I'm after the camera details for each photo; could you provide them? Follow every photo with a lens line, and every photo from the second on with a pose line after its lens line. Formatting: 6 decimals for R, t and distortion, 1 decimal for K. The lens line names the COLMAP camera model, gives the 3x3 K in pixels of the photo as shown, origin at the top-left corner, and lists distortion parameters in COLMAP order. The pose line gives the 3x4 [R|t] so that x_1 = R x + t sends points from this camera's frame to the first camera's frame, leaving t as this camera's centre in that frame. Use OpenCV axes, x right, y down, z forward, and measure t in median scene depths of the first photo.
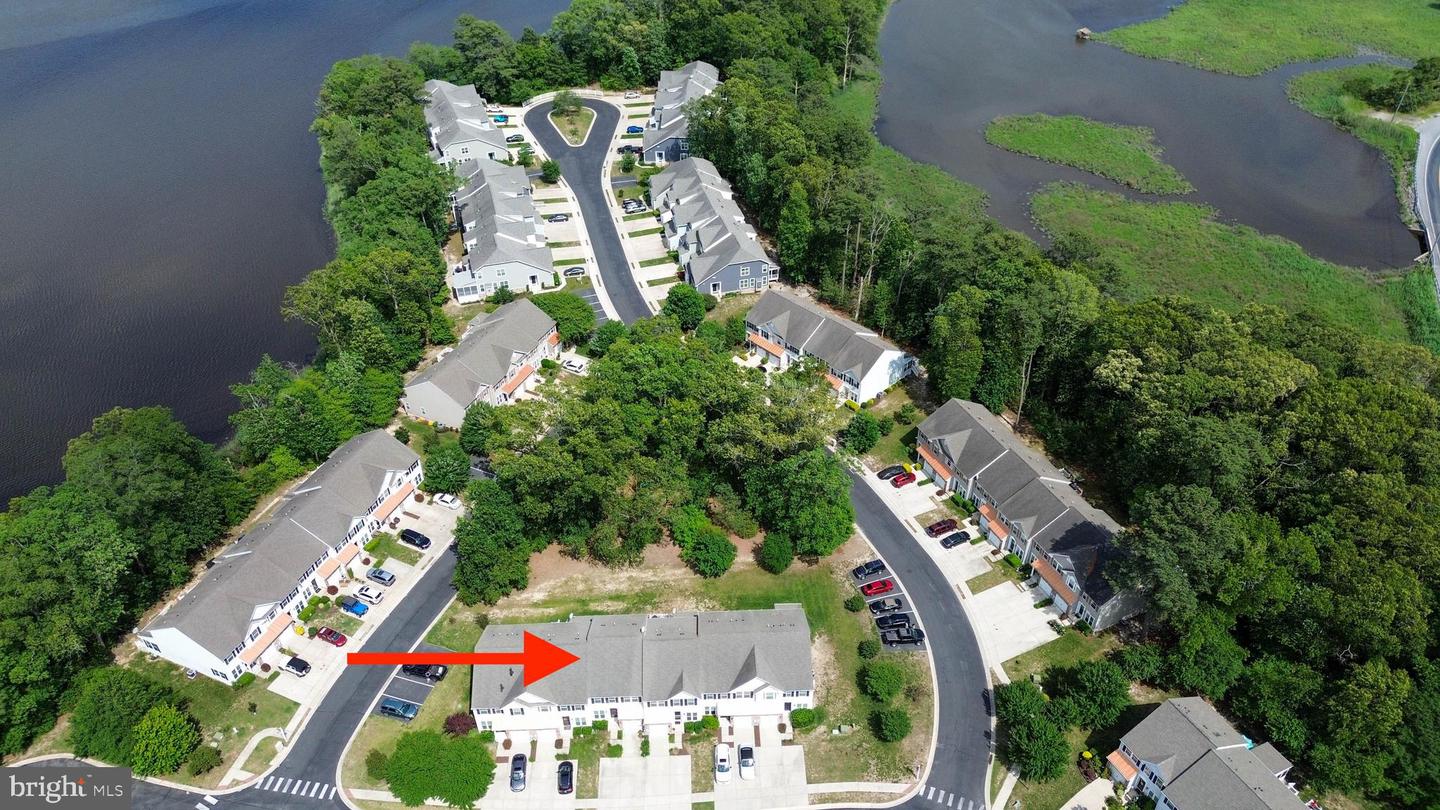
lens RADIAL K [[1020.0, 0, 723.7], [0, 1020.0, 402.2], [0, 0, 1]] dist [0.083404, -0.098168]
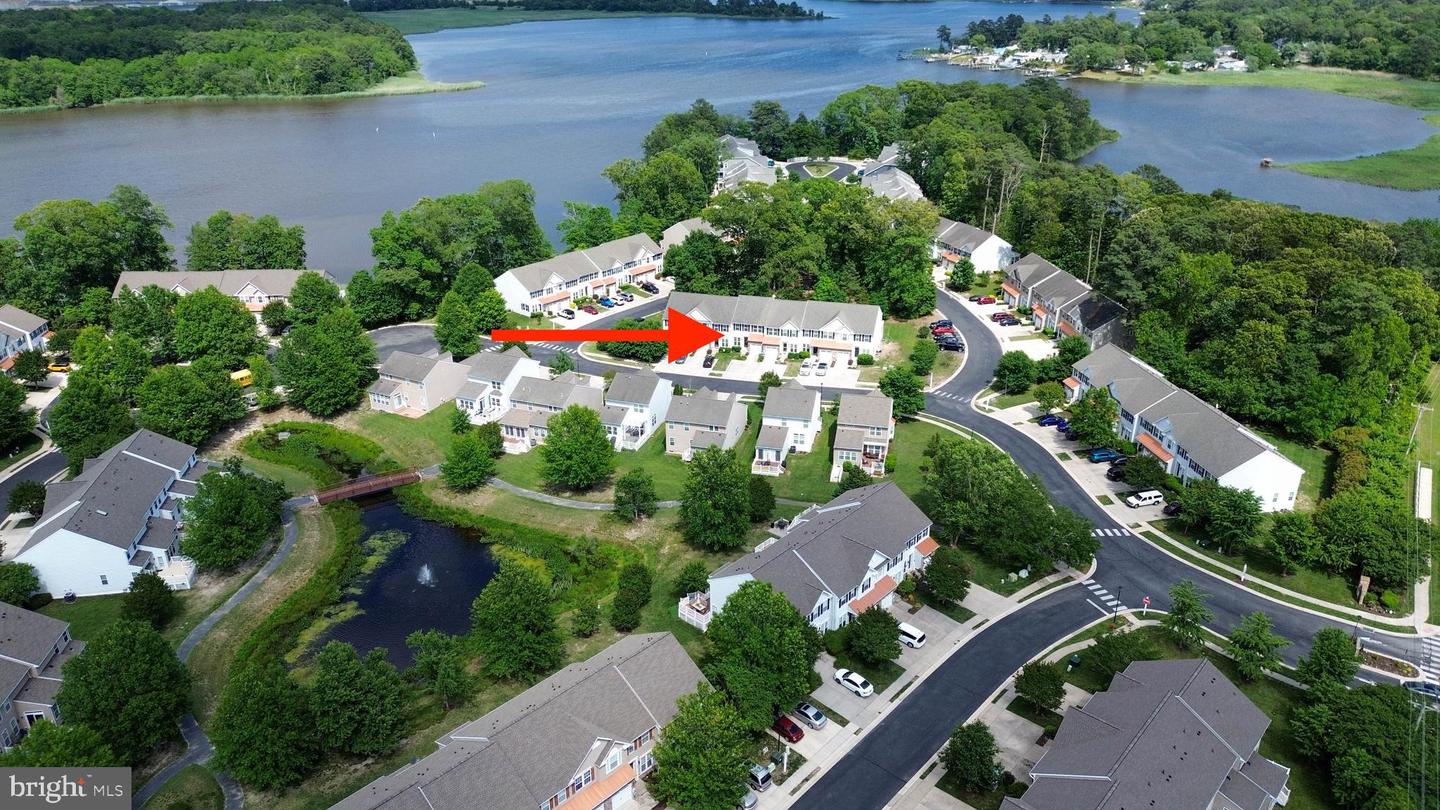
lens RADIAL K [[1014.3, 0, 724.9], [0, 1014.3, 408.7], [0, 0, 1]] dist [0.091496, -0.102477]
pose [[0.953899, 0.129829, -0.270596, 0.294932], [-0.193303, 0.955458, -0.223011, 0.753147], [0.229590, 0.265037, 0.936506, -0.430949]]
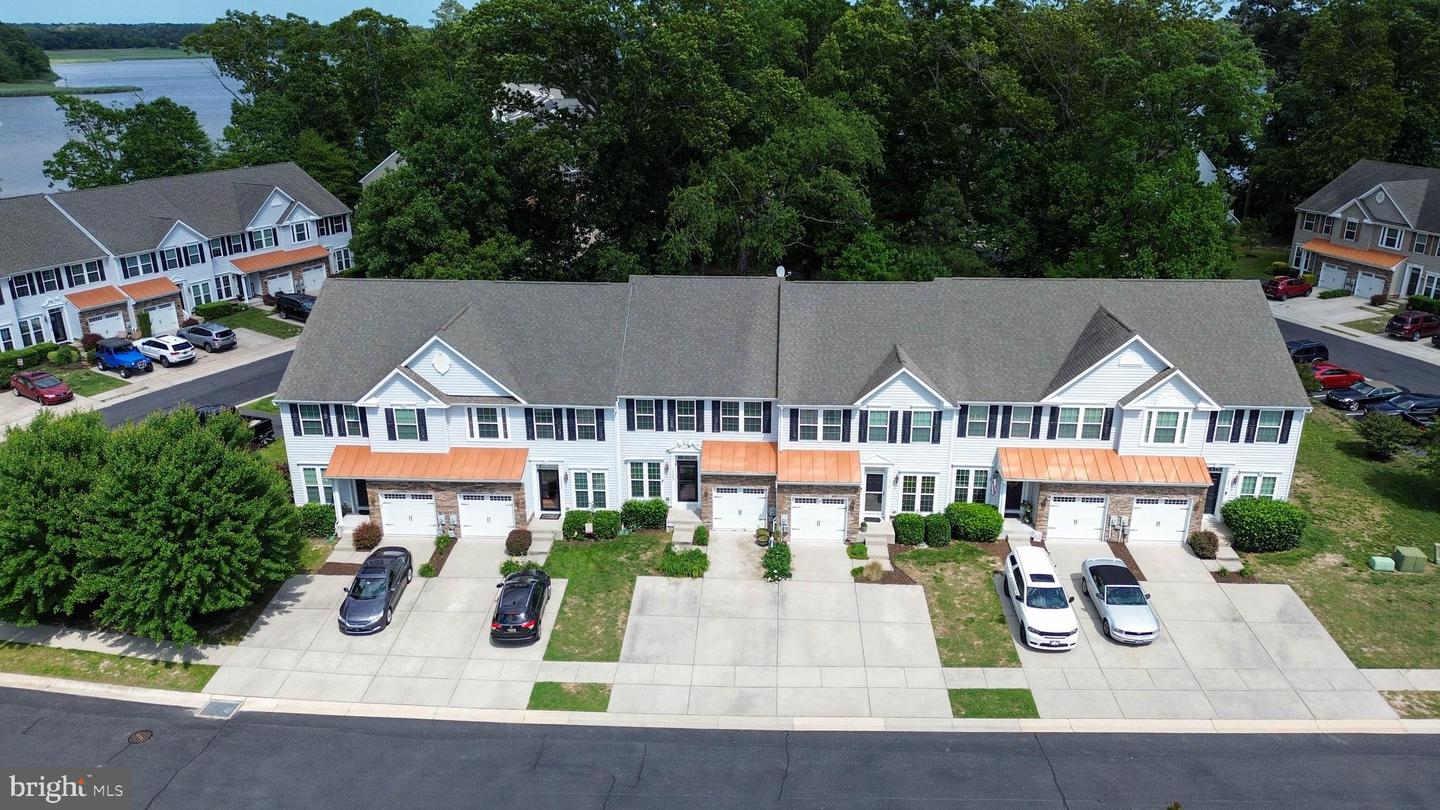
lens RADIAL K [[1014.3, 0, 724.9], [0, 1014.3, 408.7], [0, 0, 1]] dist [0.091496, -0.102477]
pose [[0.996301, 0.040050, -0.076026, -0.069463], [-0.062094, 0.947131, -0.314780, 0.387363], [0.059399, 0.318337, 0.946115, 0.672266]]
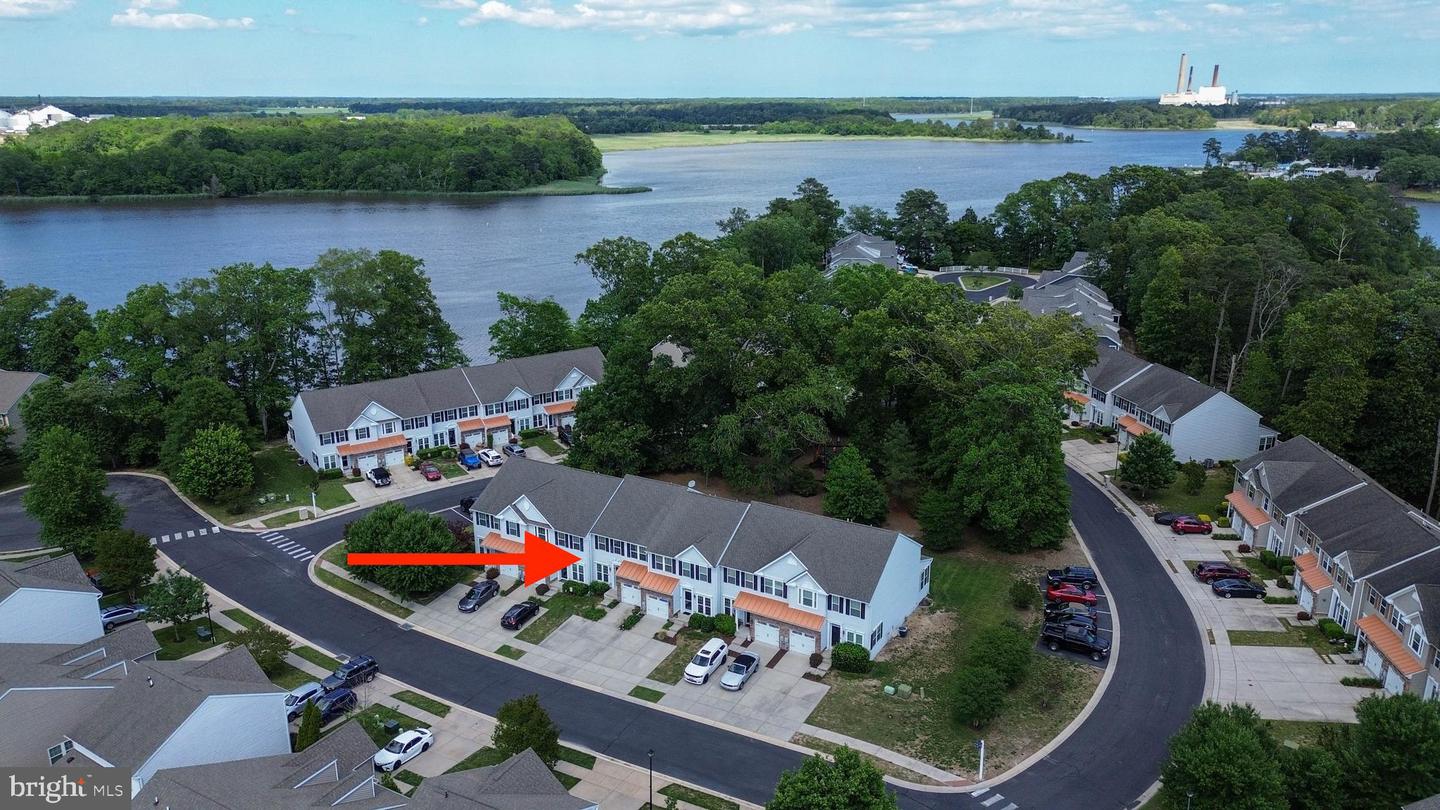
lens RADIAL K [[1020.0, 0, 723.7], [0, 1020.0, 402.2], [0, 0, 1]] dist [0.083404, -0.098168]
pose [[0.849955, 0.160232, -0.501899, 0.307436], [-0.336216, 0.898398, -0.282559, 0.373199], [0.405630, 0.408909, 0.817470, 0.378404]]
